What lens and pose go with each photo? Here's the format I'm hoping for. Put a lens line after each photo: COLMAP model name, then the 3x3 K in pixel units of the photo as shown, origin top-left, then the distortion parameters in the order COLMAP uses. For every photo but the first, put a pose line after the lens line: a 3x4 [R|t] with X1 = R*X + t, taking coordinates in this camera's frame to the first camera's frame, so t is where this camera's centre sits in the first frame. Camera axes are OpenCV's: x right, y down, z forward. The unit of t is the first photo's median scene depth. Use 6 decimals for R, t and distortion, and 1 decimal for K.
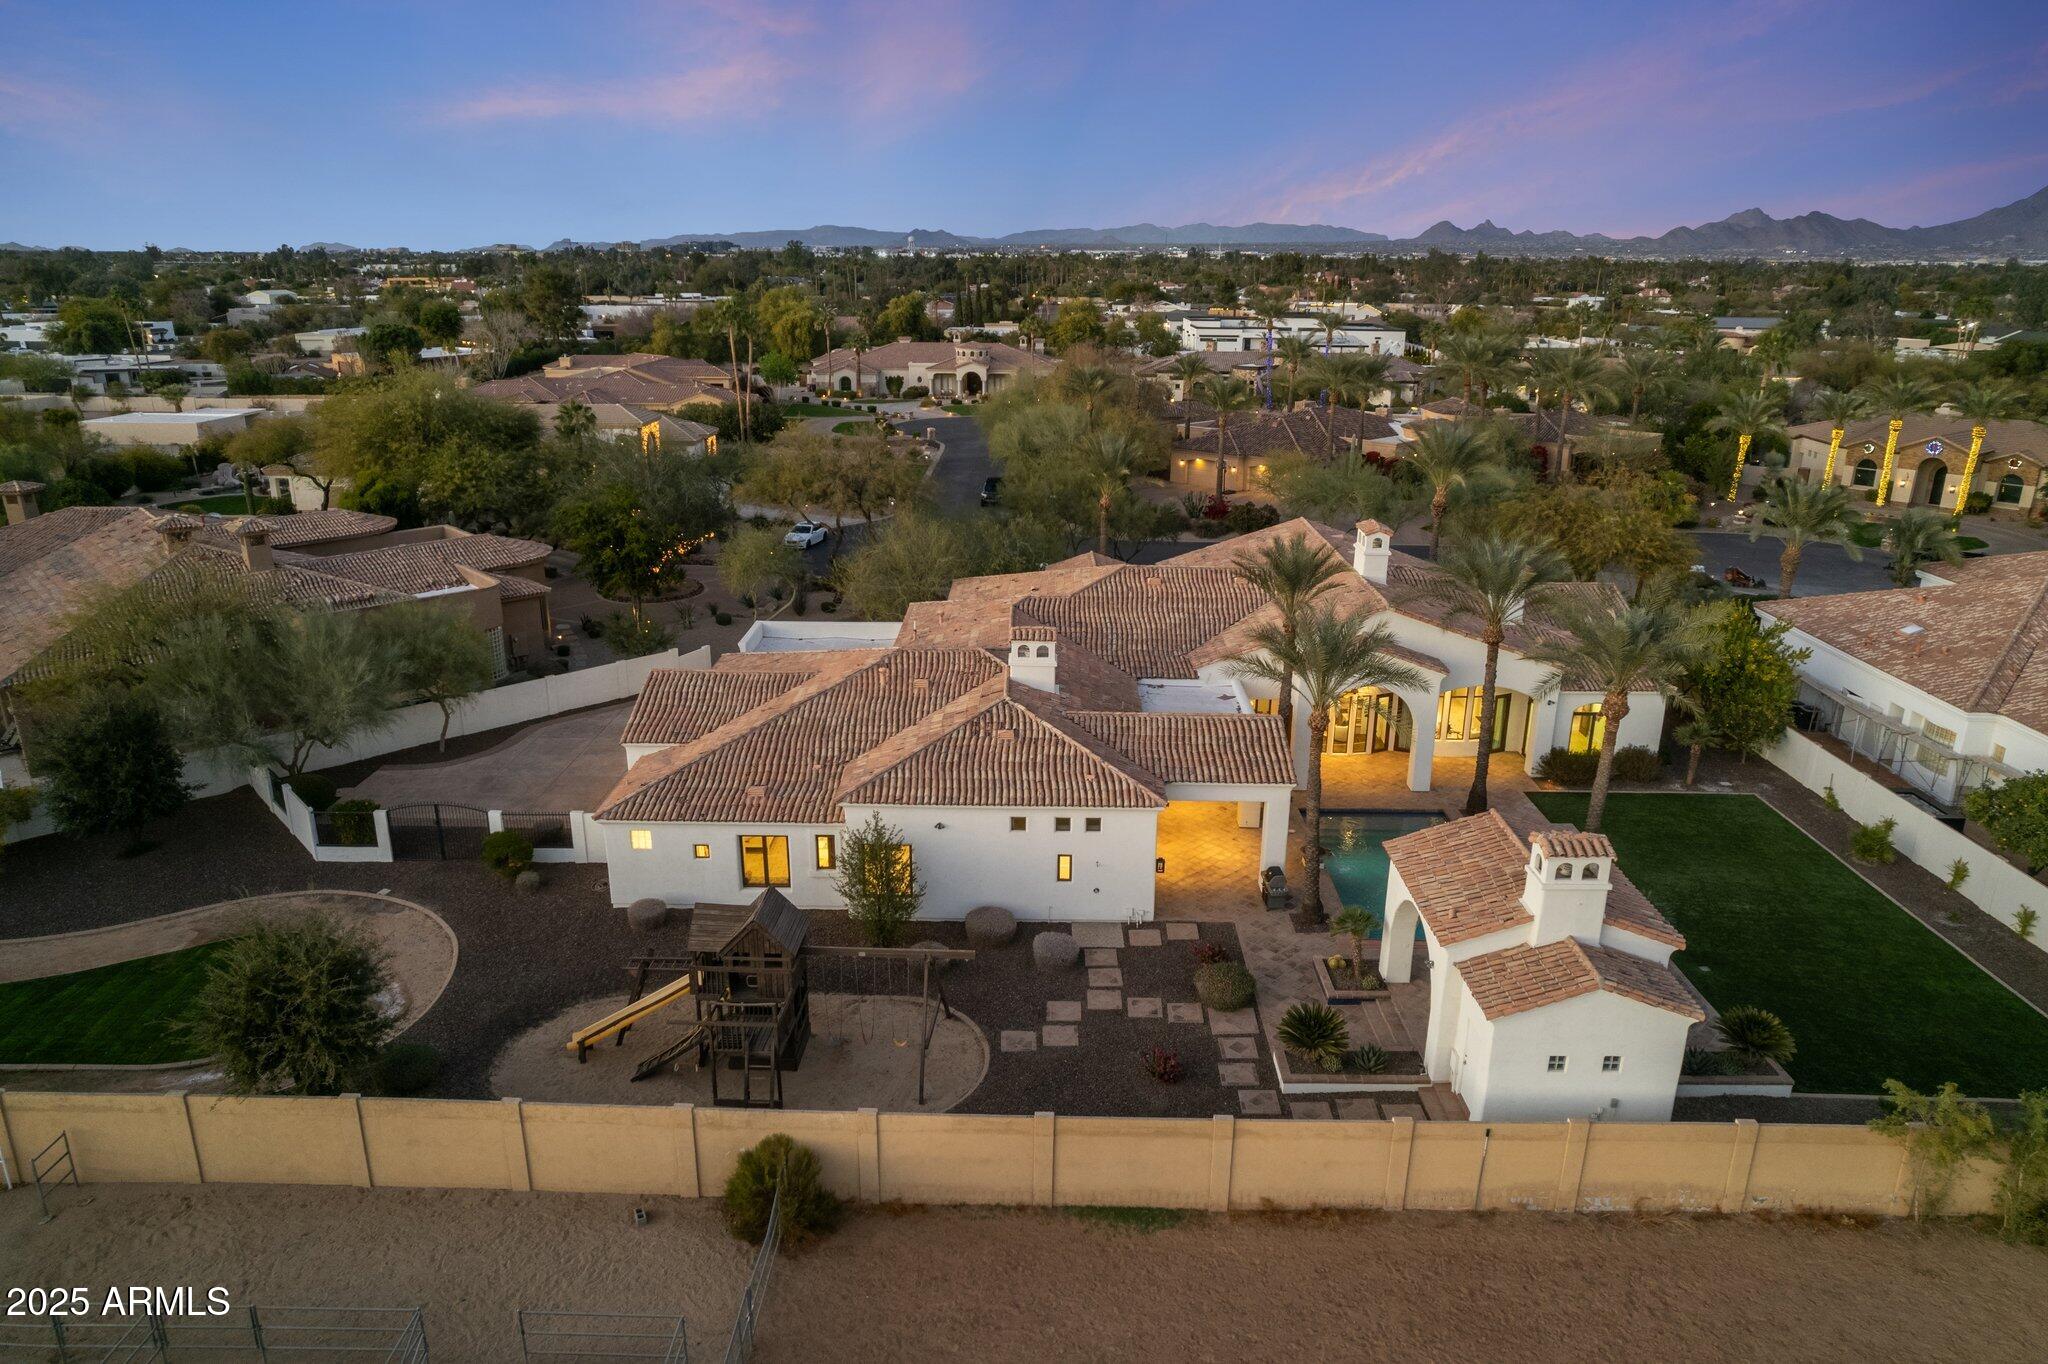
lens RADIAL K [[1299.9, 0, 1058.1], [0, 1299.9, 678.2], [0, 0, 1]] dist [-0.061067, 0.063285]
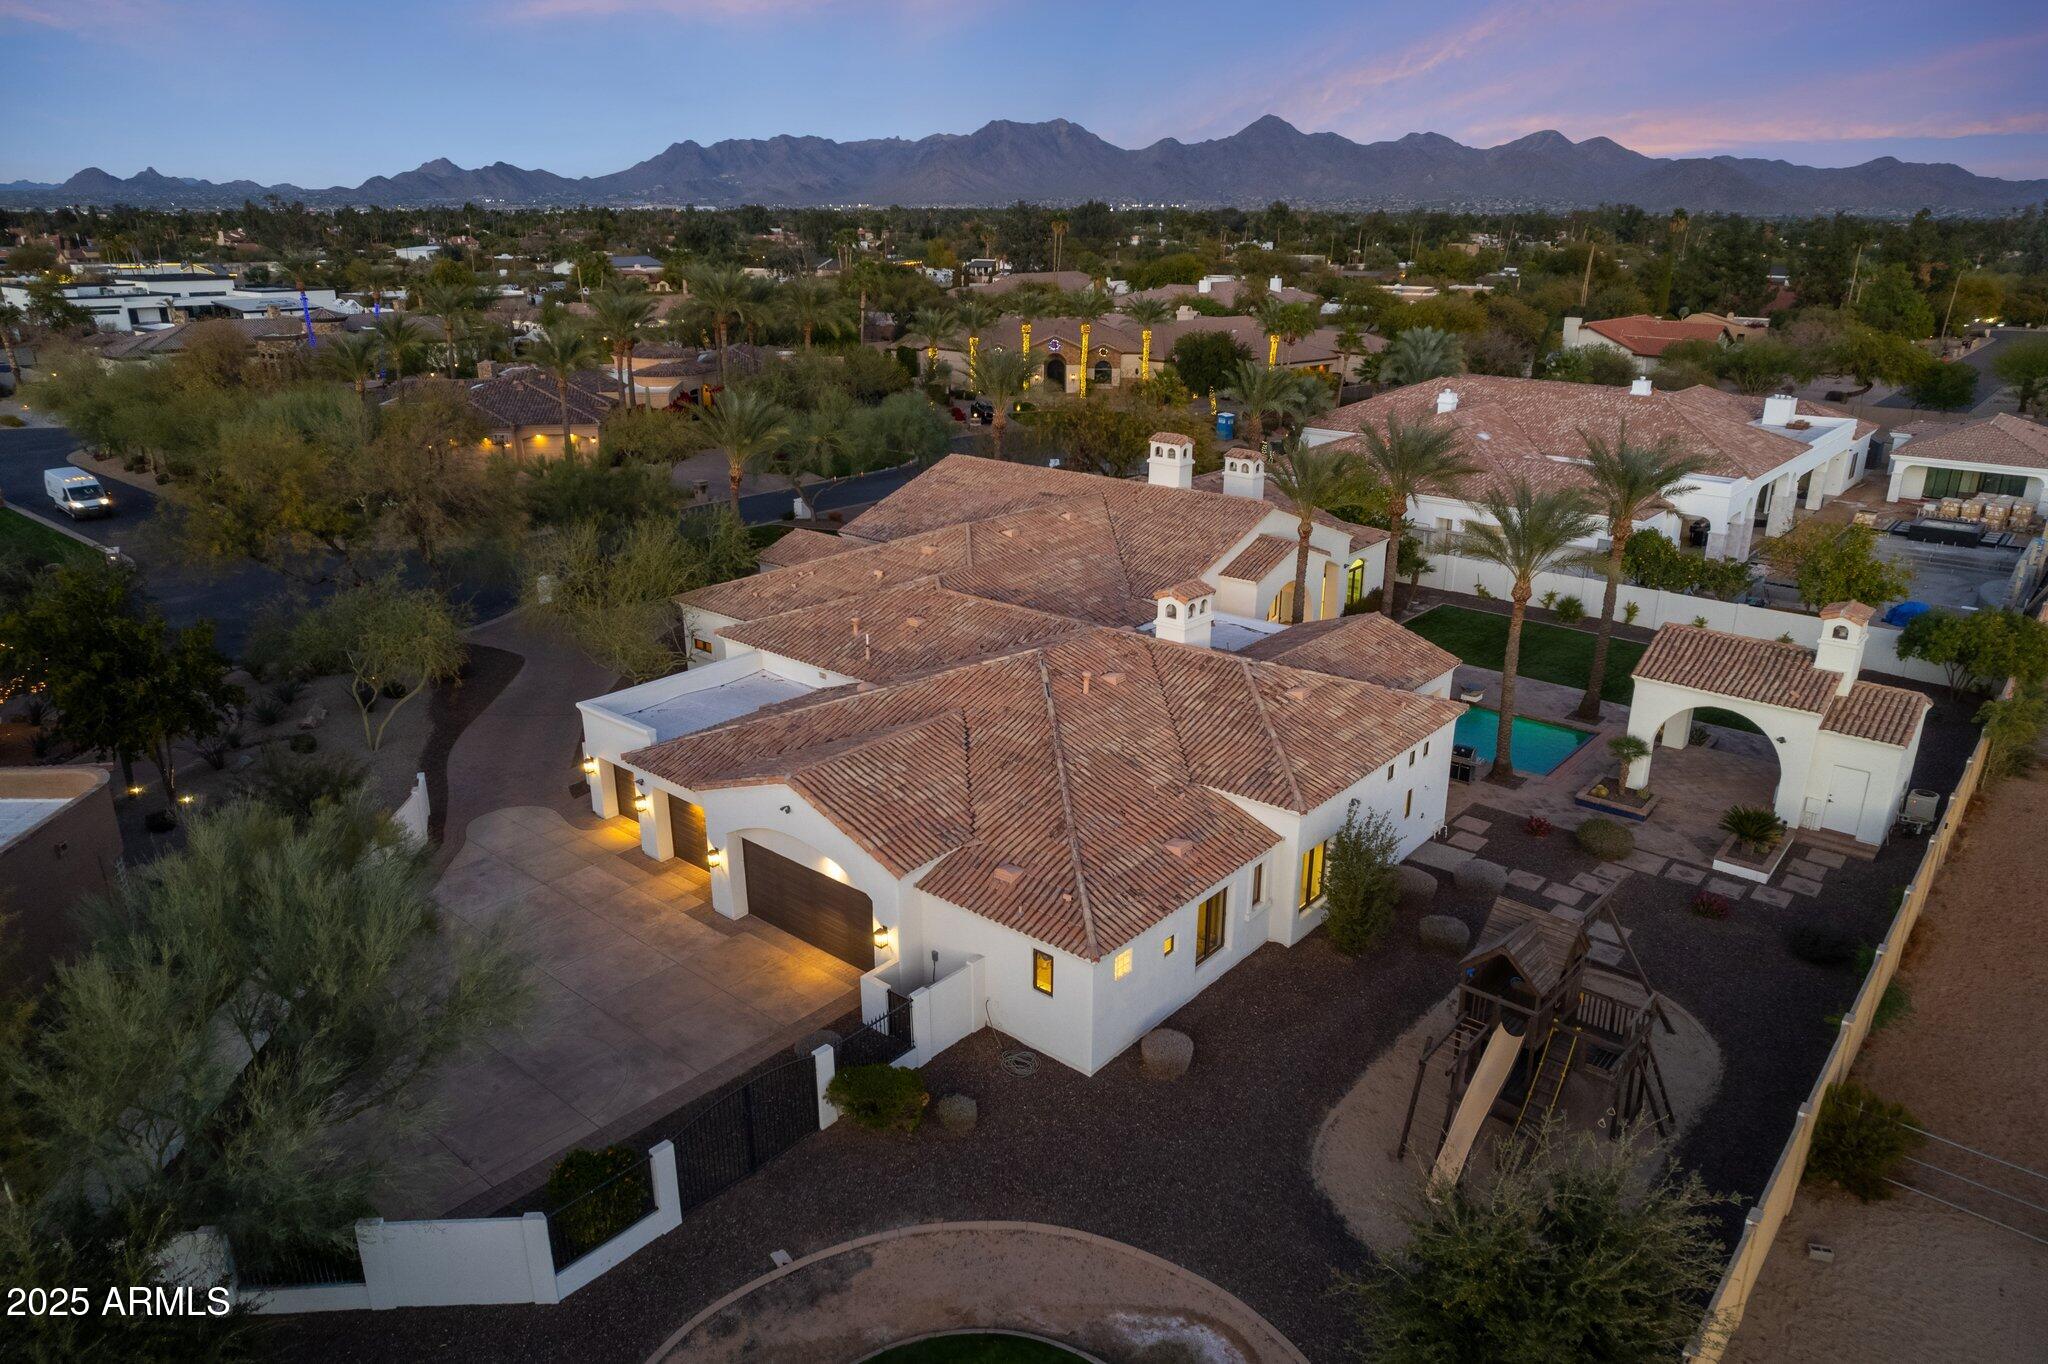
lens RADIAL K [[1299.9, 0, 1058.1], [0, 1299.9, 678.2], [0, 0, 1]] dist [-0.061067, 0.063285]
pose [[0.655459, -0.266693, 0.706575, -0.648021], [0.240385, 0.960590, 0.139574, -0.112361], [-0.715953, 0.078365, 0.693736, 0.399665]]
